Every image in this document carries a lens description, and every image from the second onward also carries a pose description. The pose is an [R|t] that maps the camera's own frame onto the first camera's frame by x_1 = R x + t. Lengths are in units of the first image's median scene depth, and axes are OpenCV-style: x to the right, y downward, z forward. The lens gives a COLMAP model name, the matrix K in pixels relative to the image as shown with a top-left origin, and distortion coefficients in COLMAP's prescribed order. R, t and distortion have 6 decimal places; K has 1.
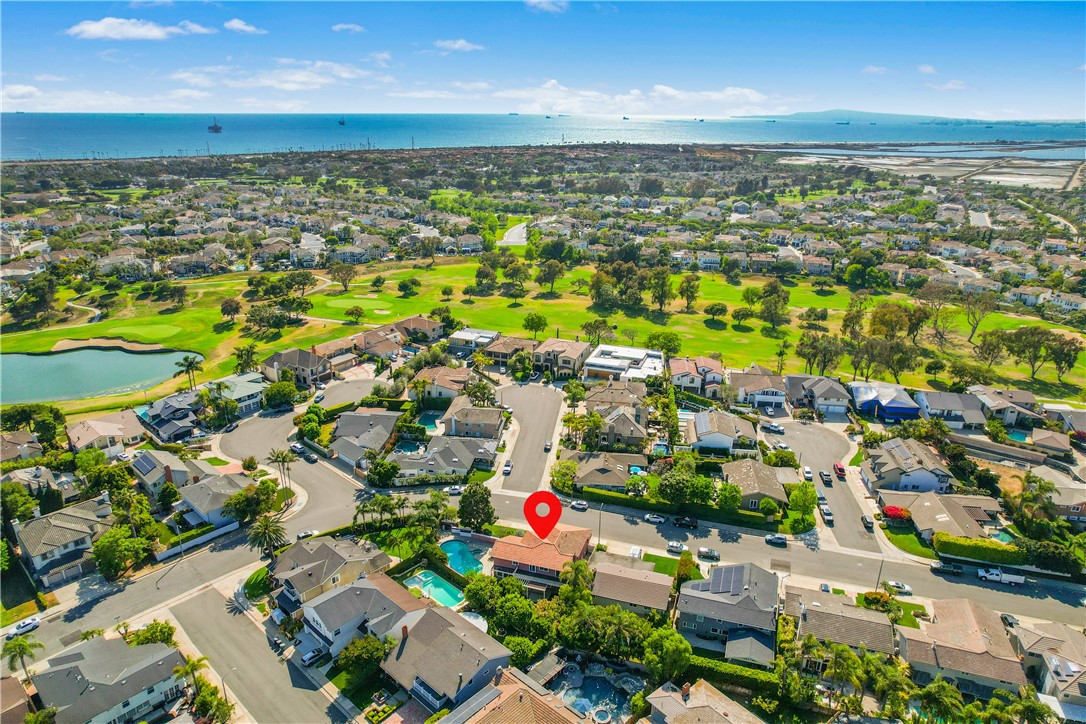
lens RADIAL K [[674.7, 0, 549.3], [0, 674.7, 359.6], [0, 0, 1]] dist [-0.072559, 0.062267]
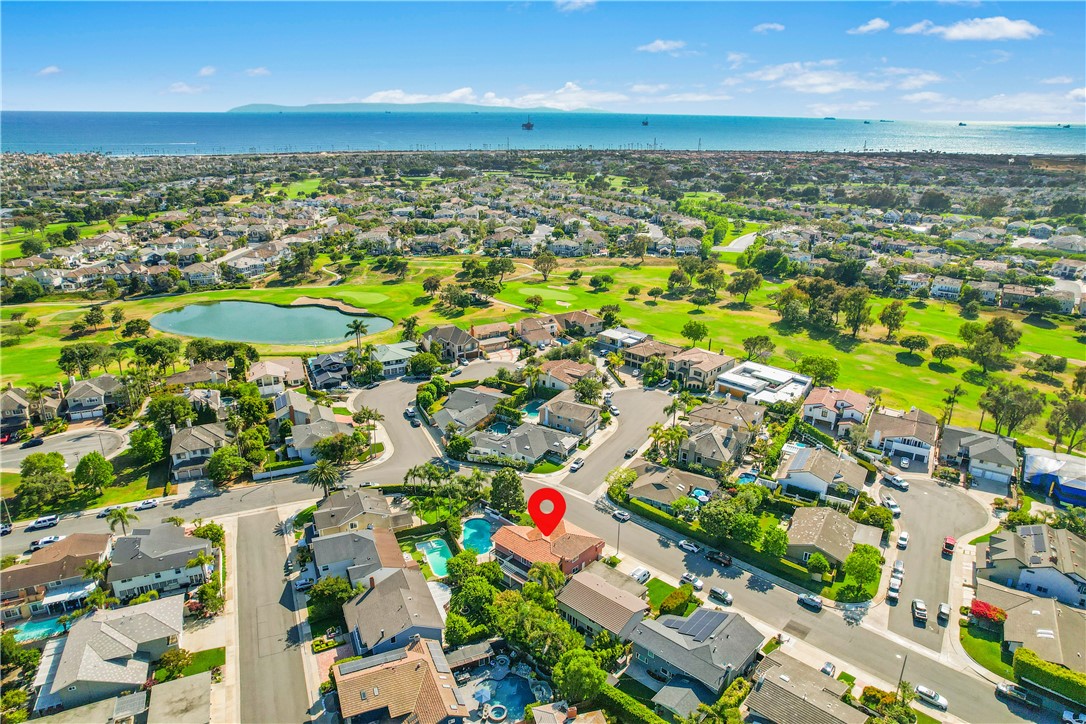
lens RADIAL K [[674.7, 0, 549.3], [0, 674.7, 359.6], [0, 0, 1]] dist [-0.072559, 0.062267]
pose [[0.918735, 0.137964, -0.369989, 0.195314], [-0.138813, 0.990016, 0.024472, -0.011063], [0.369671, 0.028876, 0.928714, 0.036399]]
